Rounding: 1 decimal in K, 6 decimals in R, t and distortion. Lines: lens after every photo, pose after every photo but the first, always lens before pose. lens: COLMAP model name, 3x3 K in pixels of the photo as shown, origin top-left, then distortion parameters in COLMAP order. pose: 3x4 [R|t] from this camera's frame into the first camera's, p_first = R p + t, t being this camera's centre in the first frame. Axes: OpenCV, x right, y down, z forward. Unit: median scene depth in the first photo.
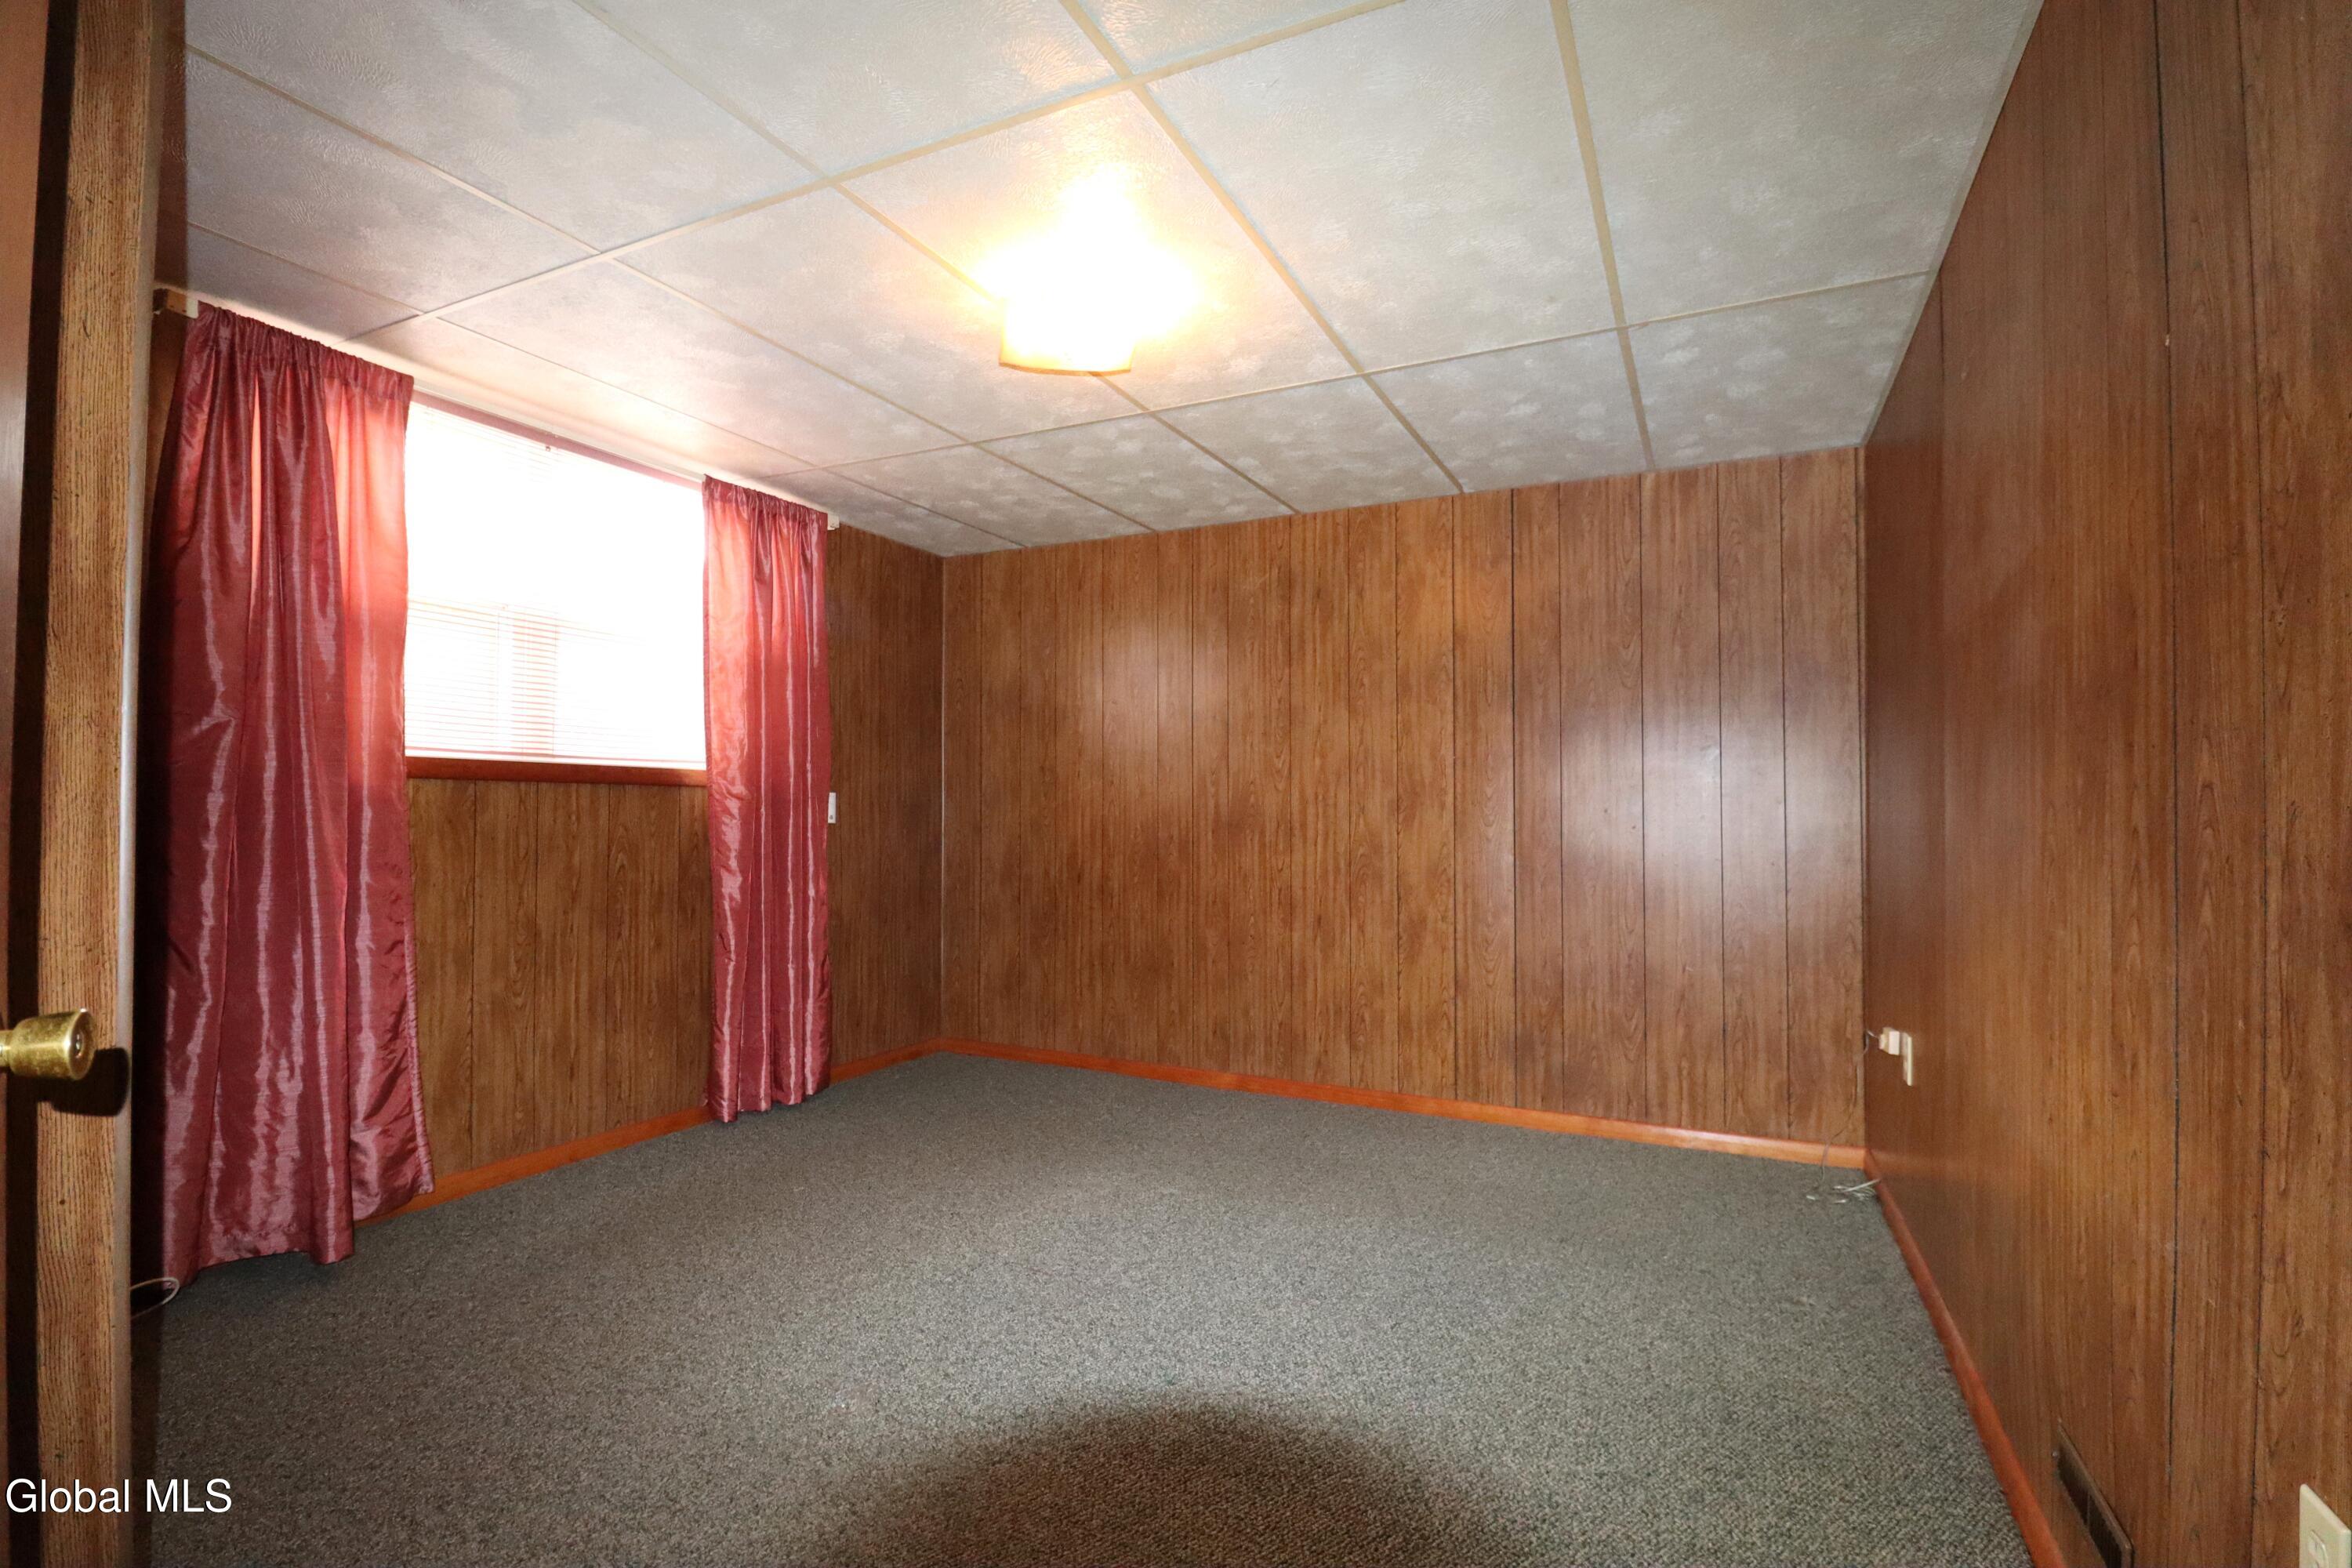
lens RADIAL K [[1097.4, 0, 1178.2], [0, 1097.4, 799.2], [0, 0, 1]] dist [-0.010667, -0.009291]
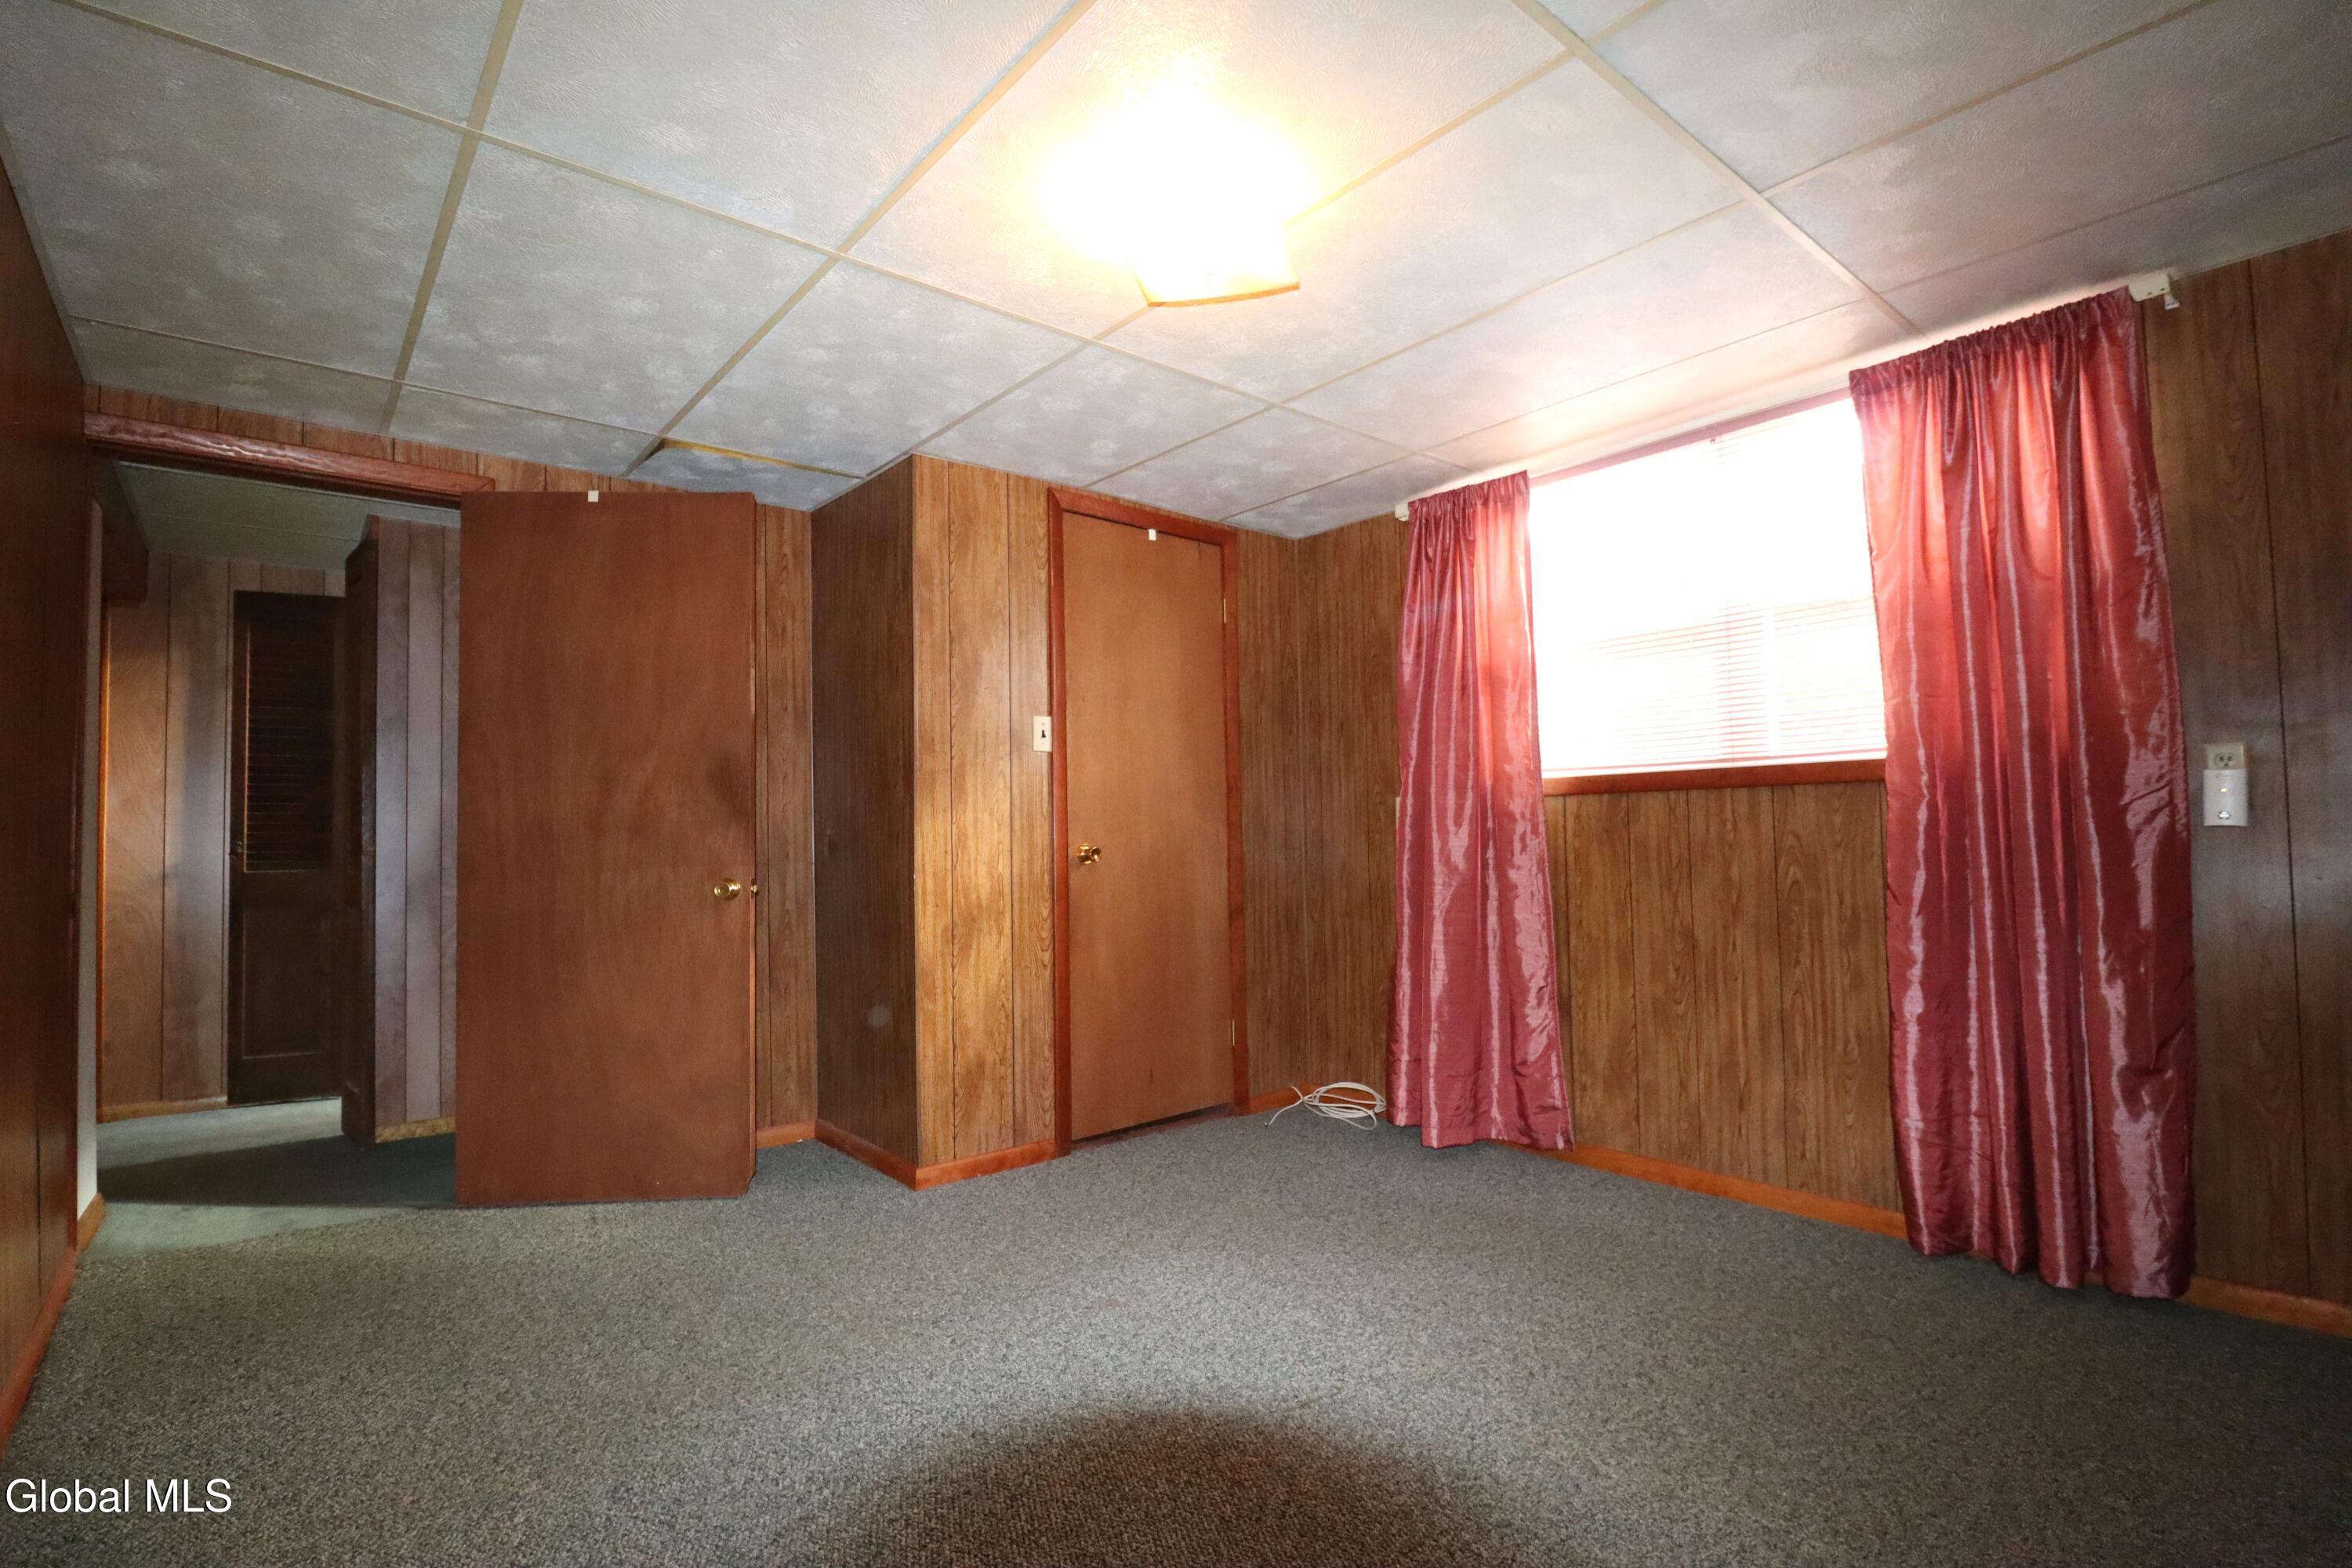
lens RADIAL K [[1097.4, 0, 1178.4], [0, 1097.4, 792.7], [0, 0, 1]] dist [-0.010667, -0.009291]
pose [[-0.410074, -0.032532, -0.911472, 0.496887], [0.029257, 0.998380, -0.048796, 0.021266], [0.911583, -0.046677, -0.408458, 0.979452]]
